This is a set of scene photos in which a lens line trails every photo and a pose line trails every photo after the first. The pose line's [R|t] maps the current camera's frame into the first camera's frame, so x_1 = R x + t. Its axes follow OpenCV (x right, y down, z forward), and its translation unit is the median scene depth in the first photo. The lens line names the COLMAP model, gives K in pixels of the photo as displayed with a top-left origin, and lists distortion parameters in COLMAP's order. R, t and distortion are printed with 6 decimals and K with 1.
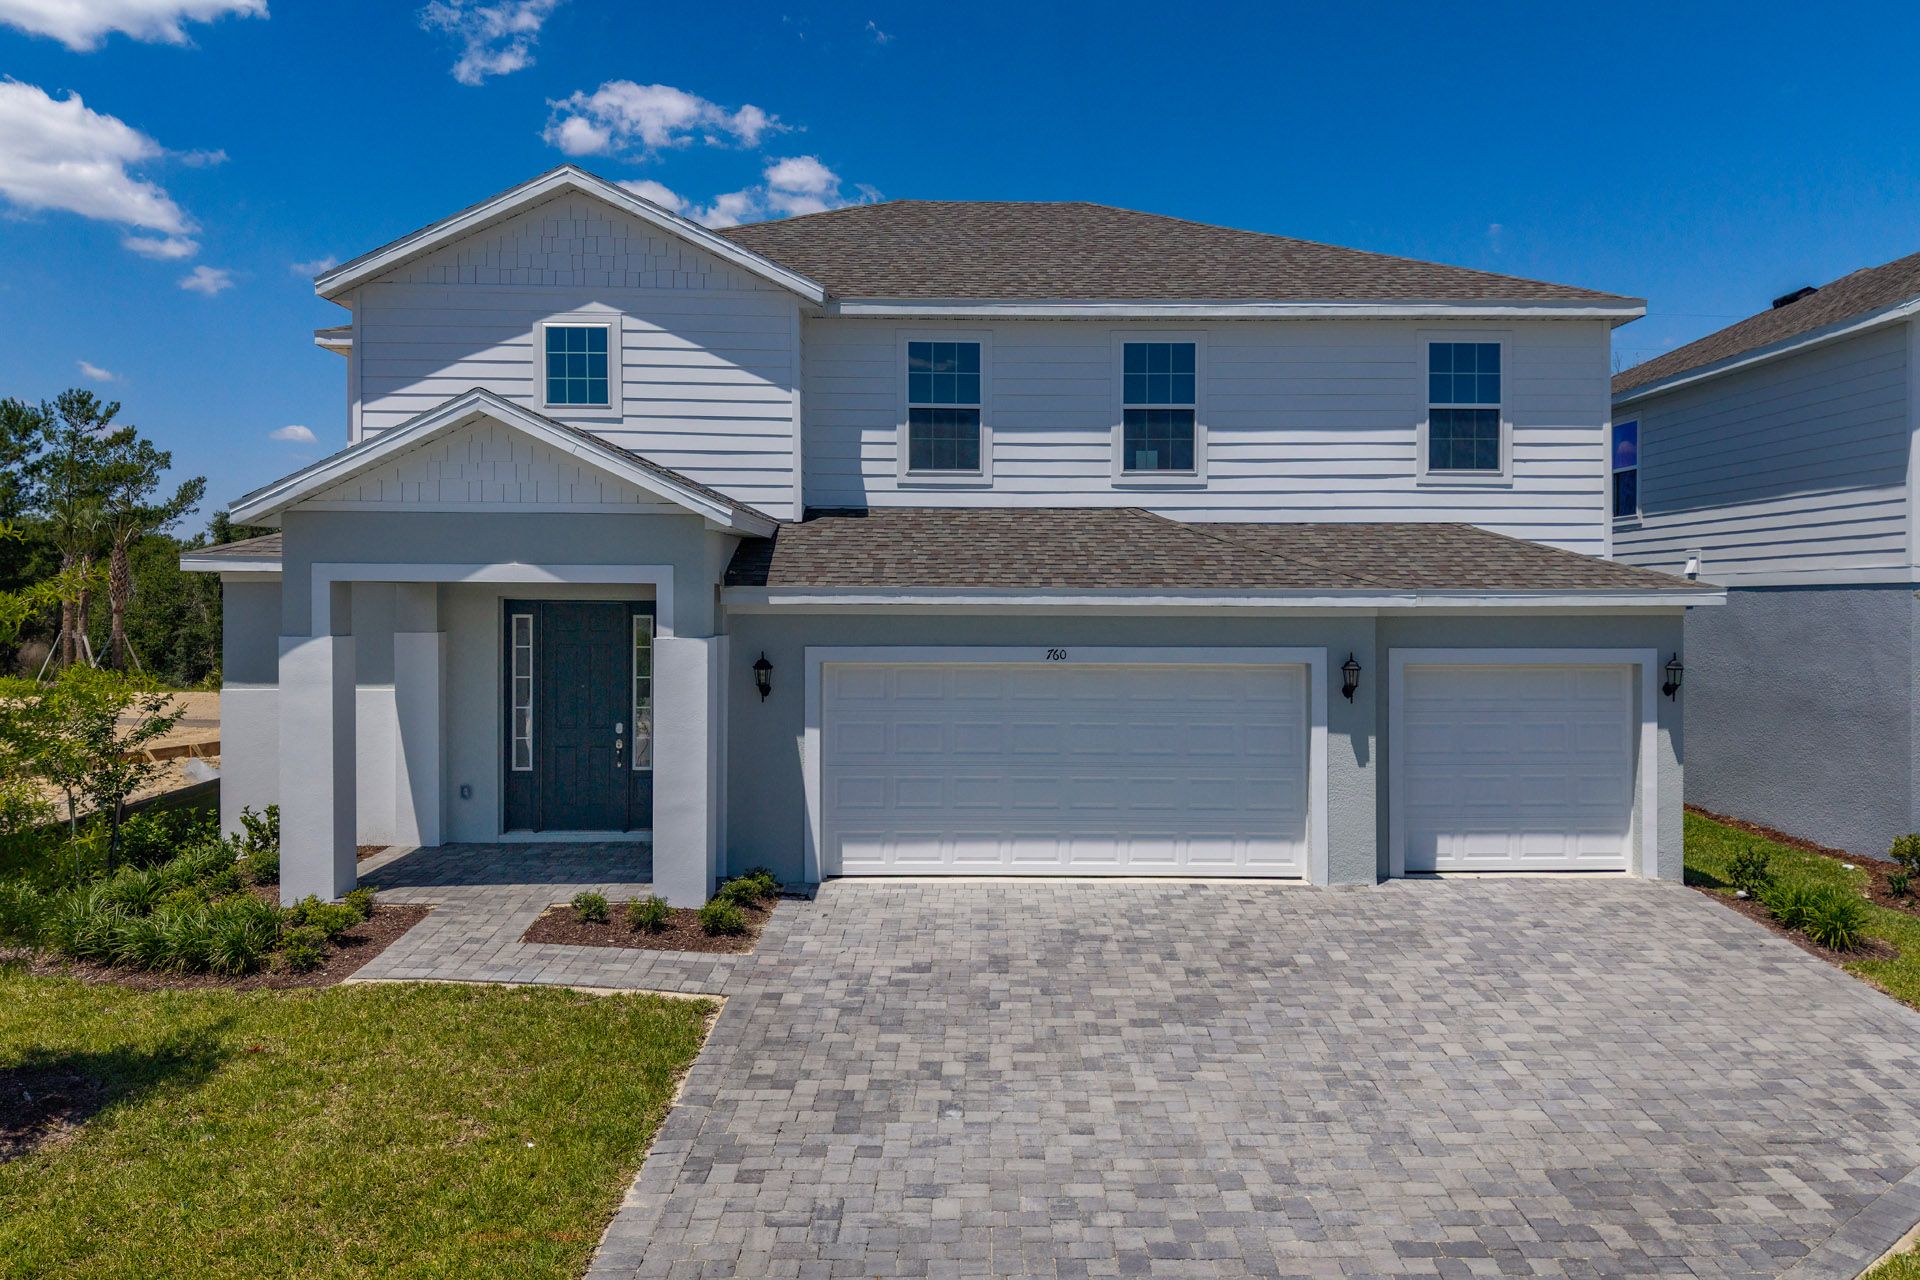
lens RADIAL K [[1539.9, 0, 991.5], [0, 1539.9, 605.2], [0, 0, 1]] dist [-0.001799, -0.002295]
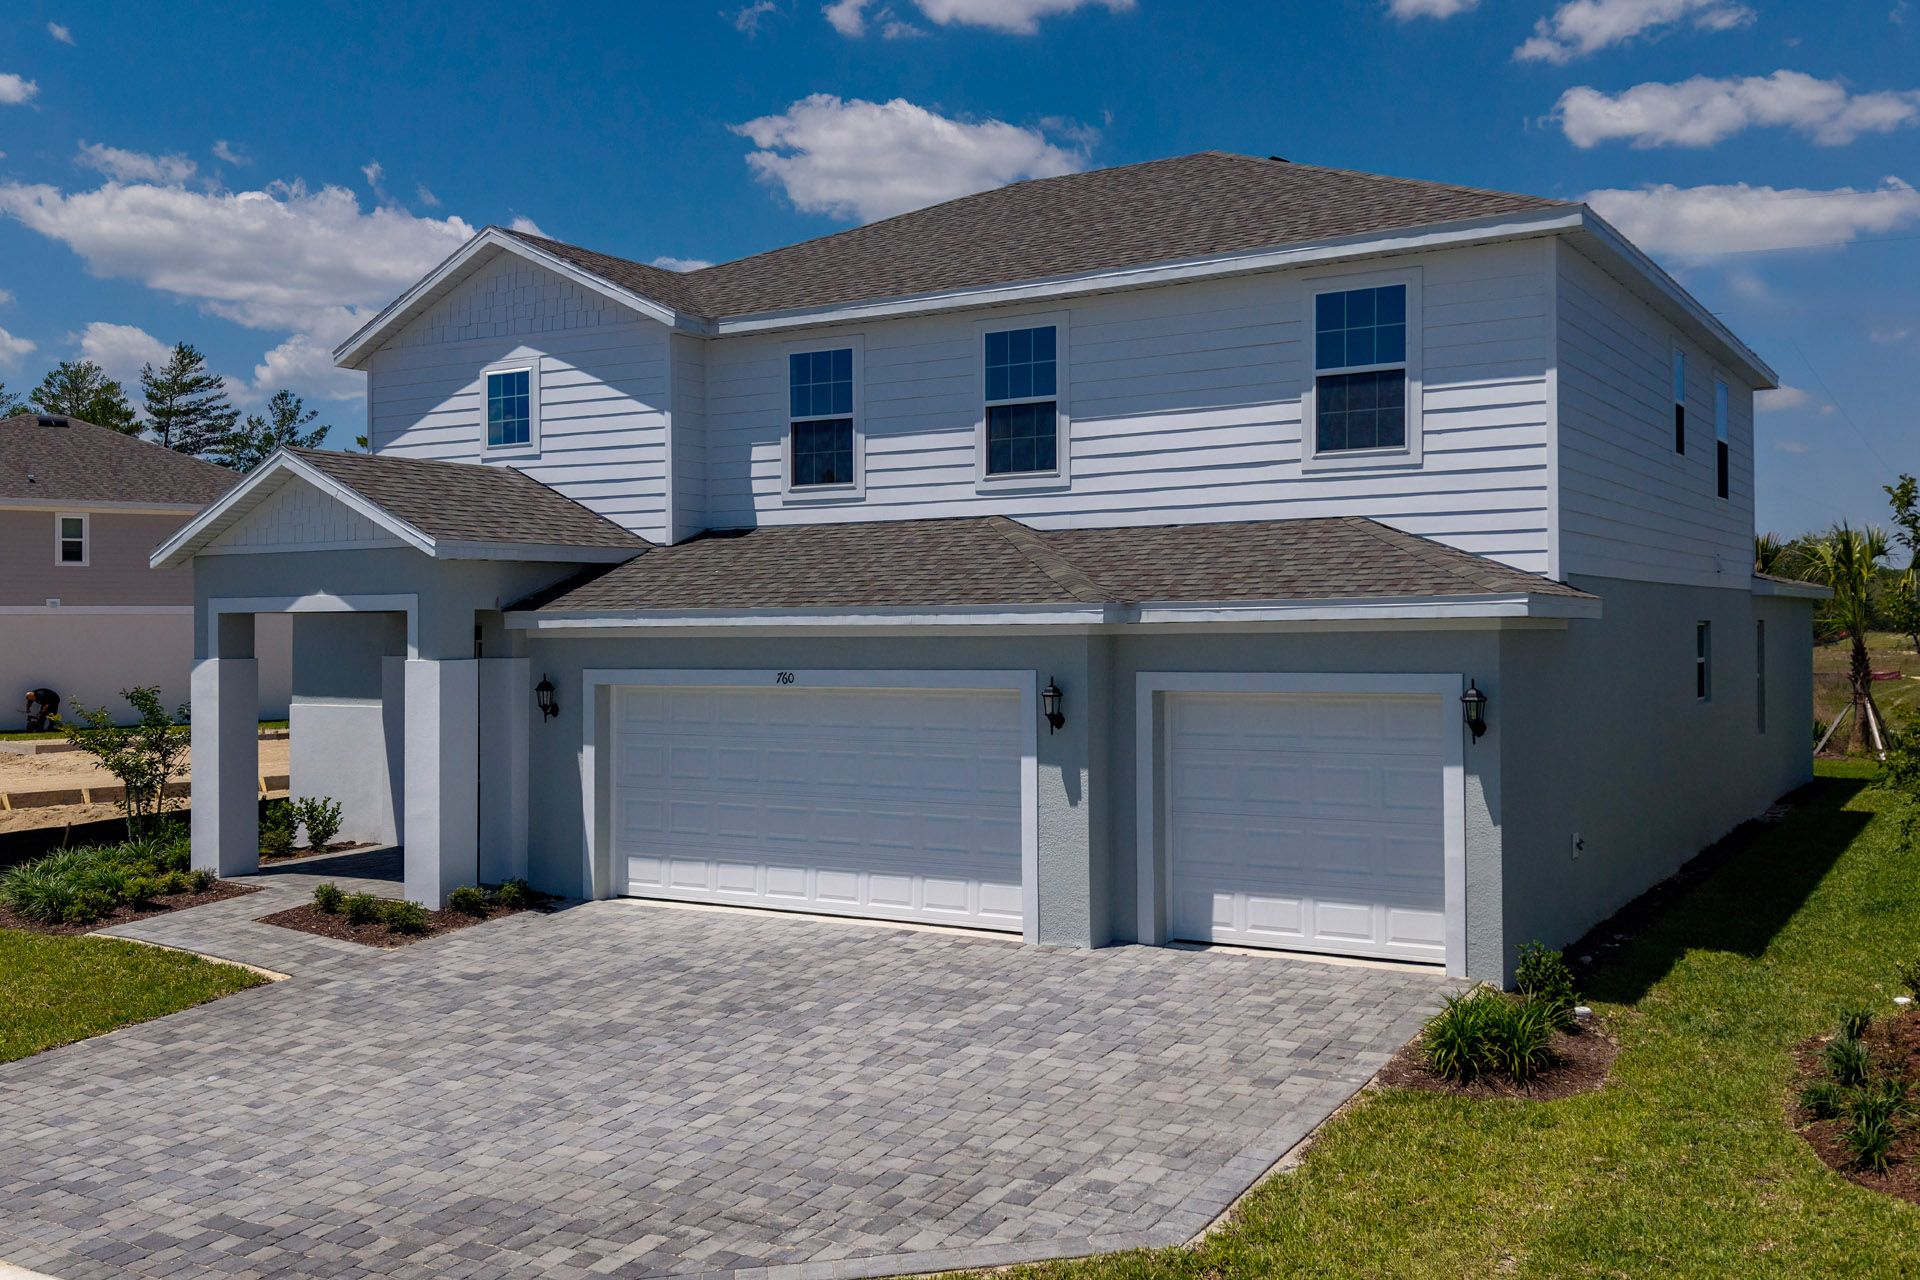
lens RADIAL K [[1772.0, 0, 803.5], [0, 1772.0, 635.0], [0, 0, 1]] dist [0.029567, -0.002169]
pose [[0.831741, -0.006879, -0.555122, 0.578647], [0.017091, 0.999767, 0.013217, -0.008672], [0.554901, -0.020481, 0.831664, 0.069284]]
